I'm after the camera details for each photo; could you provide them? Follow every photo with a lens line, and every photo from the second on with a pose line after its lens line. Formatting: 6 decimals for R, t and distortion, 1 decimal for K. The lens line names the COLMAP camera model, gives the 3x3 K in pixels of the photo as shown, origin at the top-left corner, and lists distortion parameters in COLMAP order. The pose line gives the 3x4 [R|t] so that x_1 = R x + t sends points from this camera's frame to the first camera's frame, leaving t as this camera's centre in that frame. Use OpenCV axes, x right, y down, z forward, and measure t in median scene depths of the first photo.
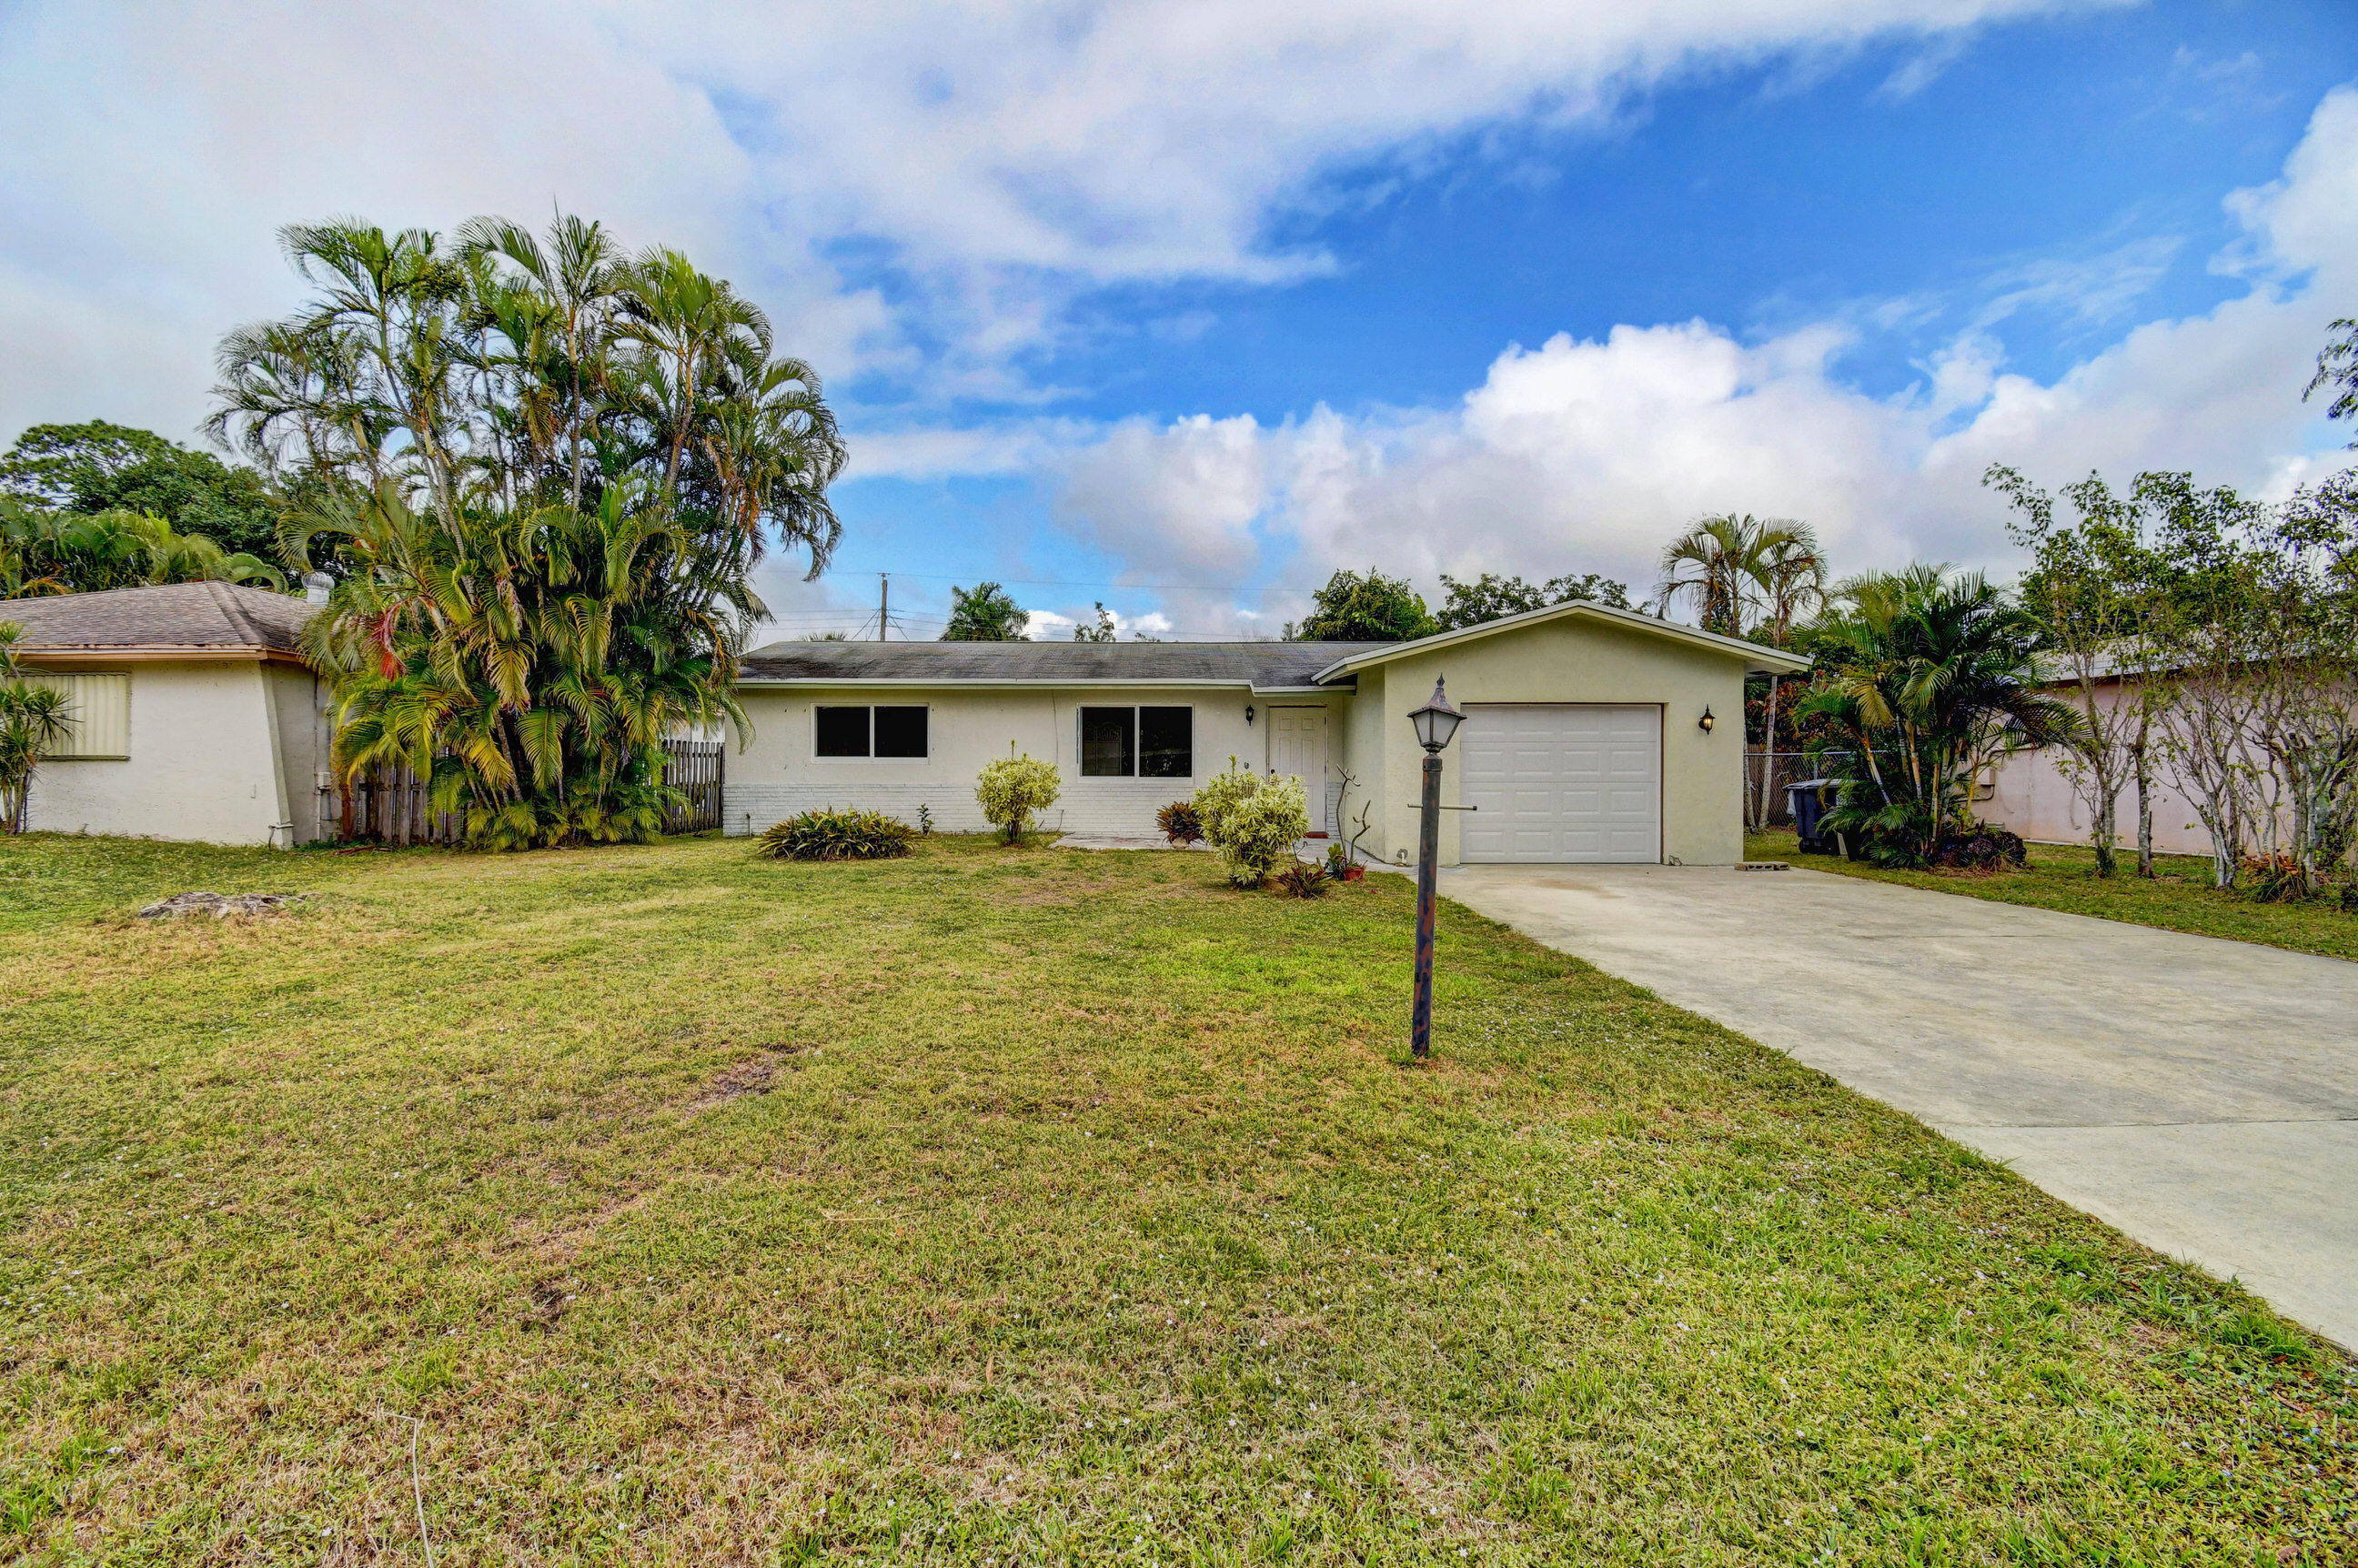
lens RADIAL K [[1134.5, 0, 1168.2], [0, 1134.5, 779.4], [0, 0, 1]] dist [0.020201, -0.038106]
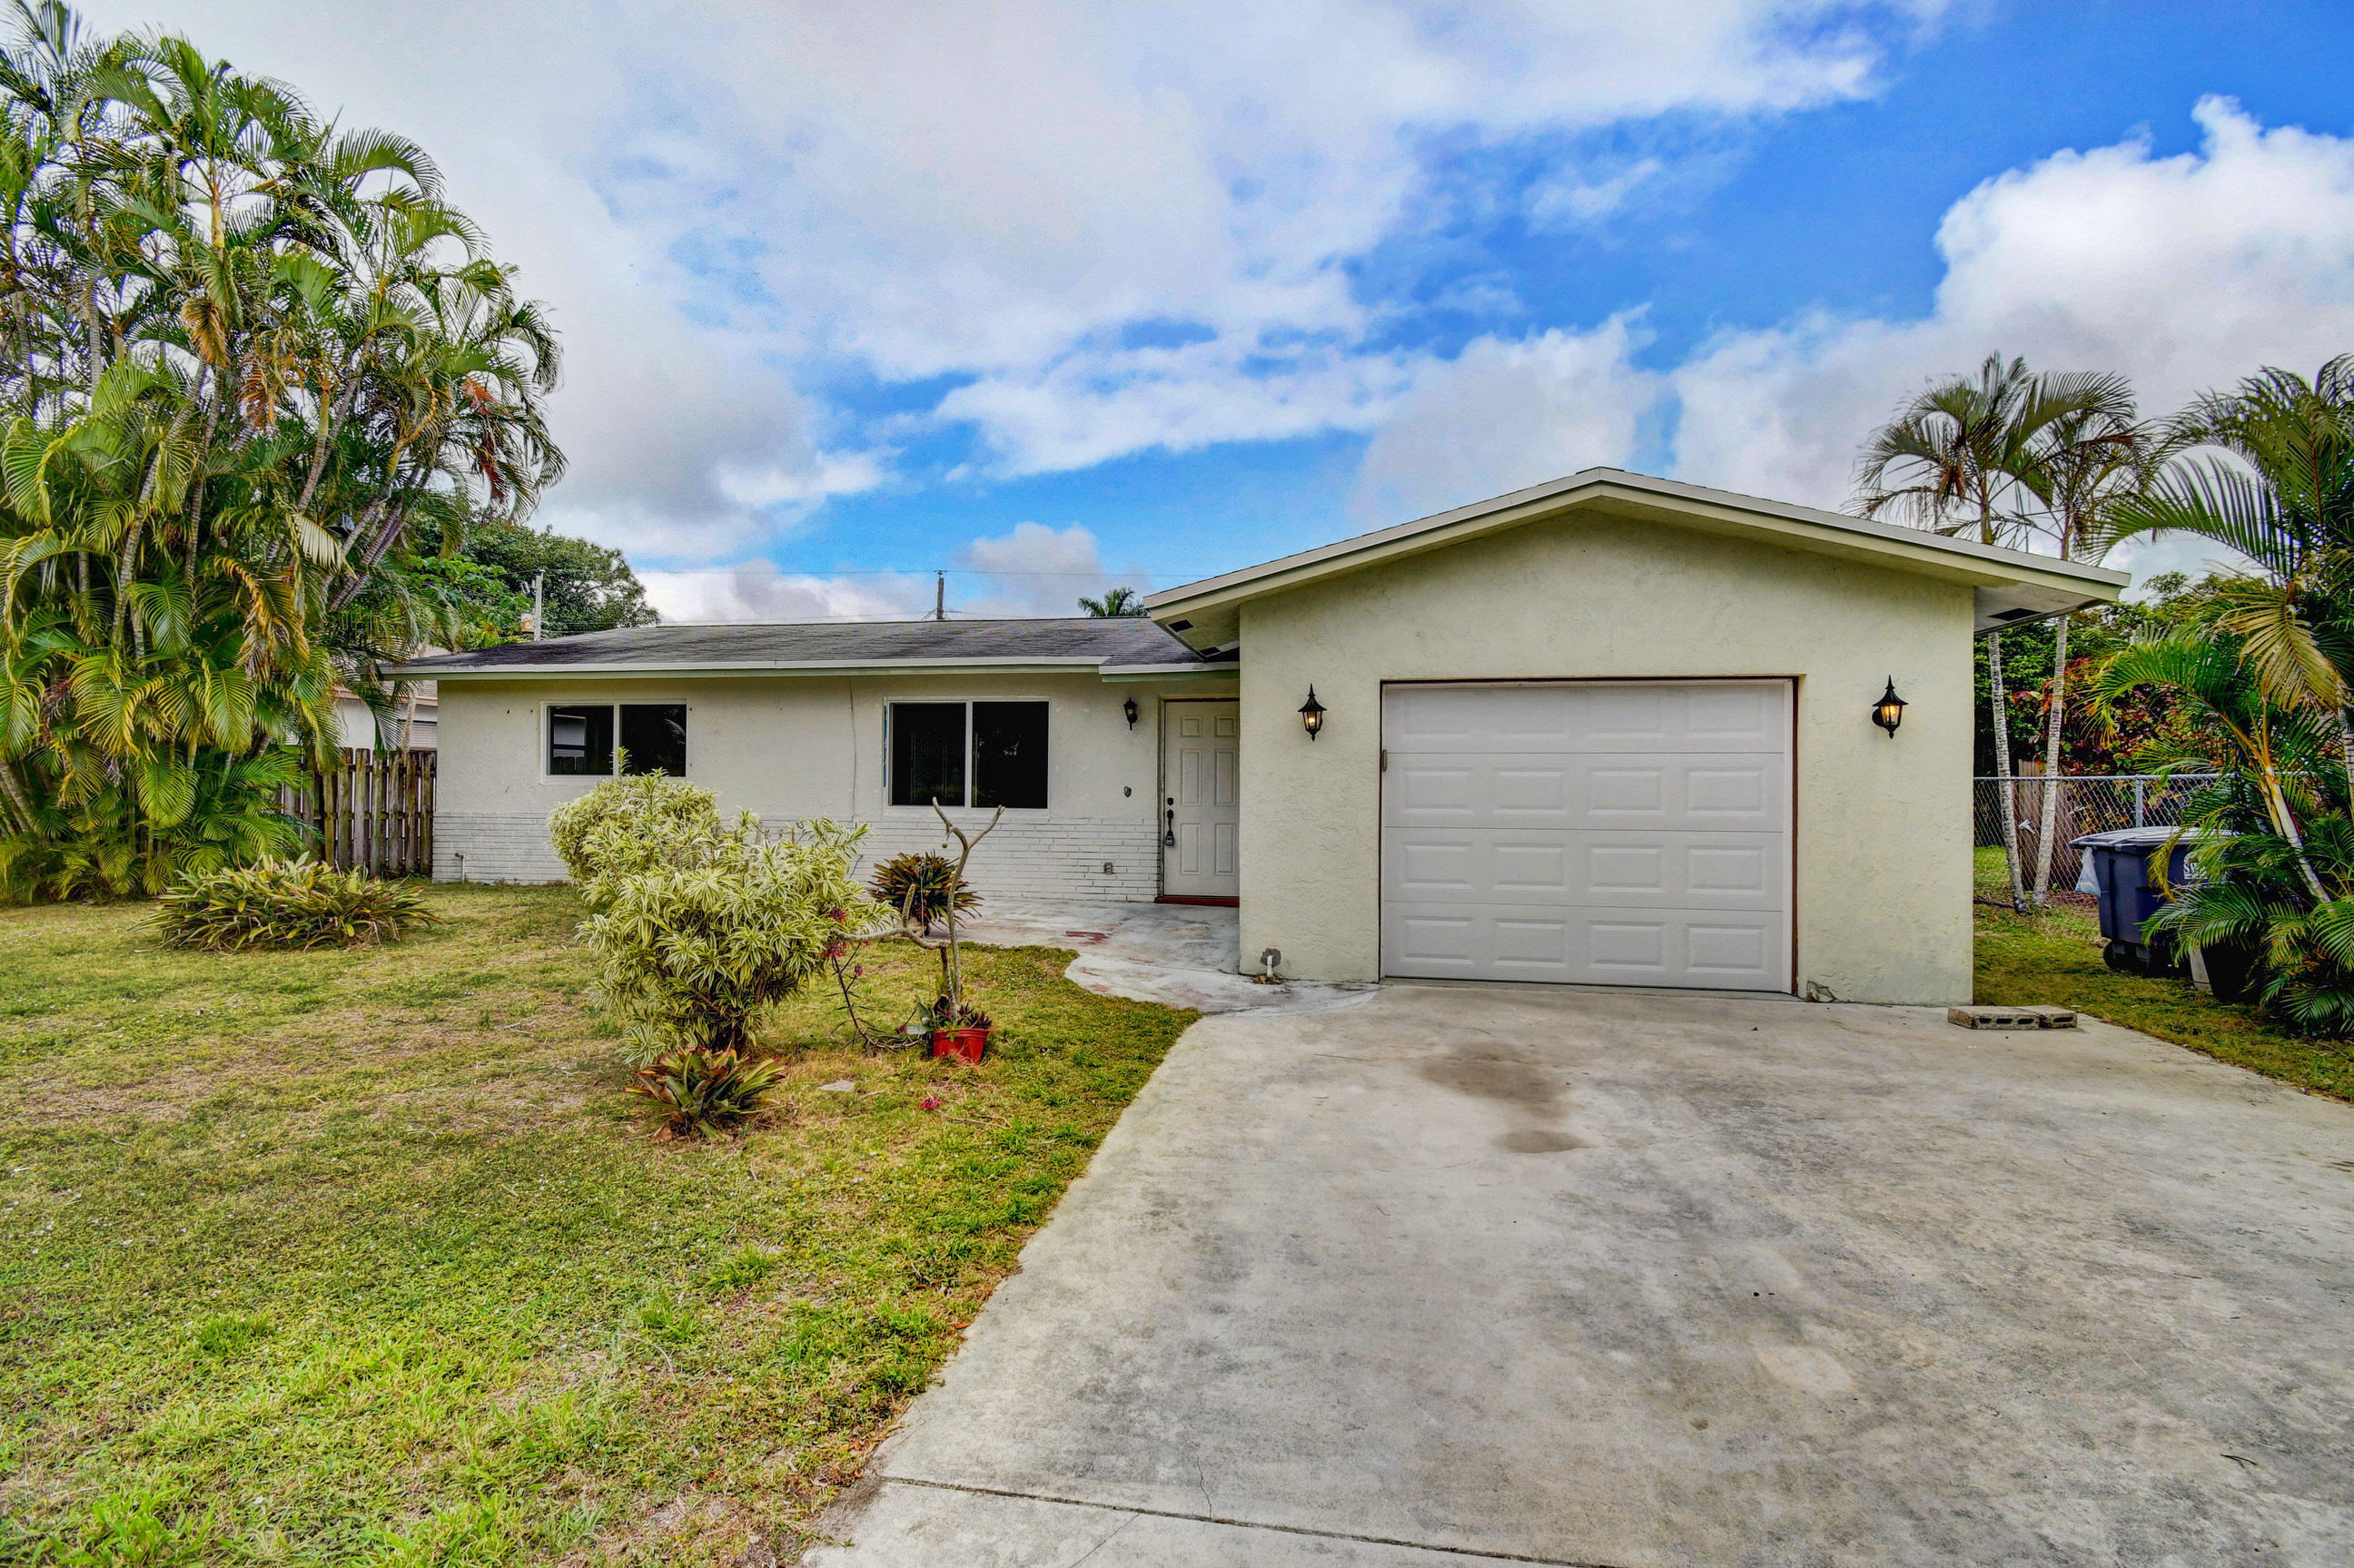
lens RADIAL K [[1087.3, 0, 1168.7], [0, 1087.3, 787.4], [0, 0, 1]] dist [0.019767, -0.027878]
pose [[0.978019, 0.007177, -0.208391, 0.228277], [-0.009107, 0.999924, -0.008304, -0.009538], [0.208315, 0.010019, 0.978010, 0.404686]]
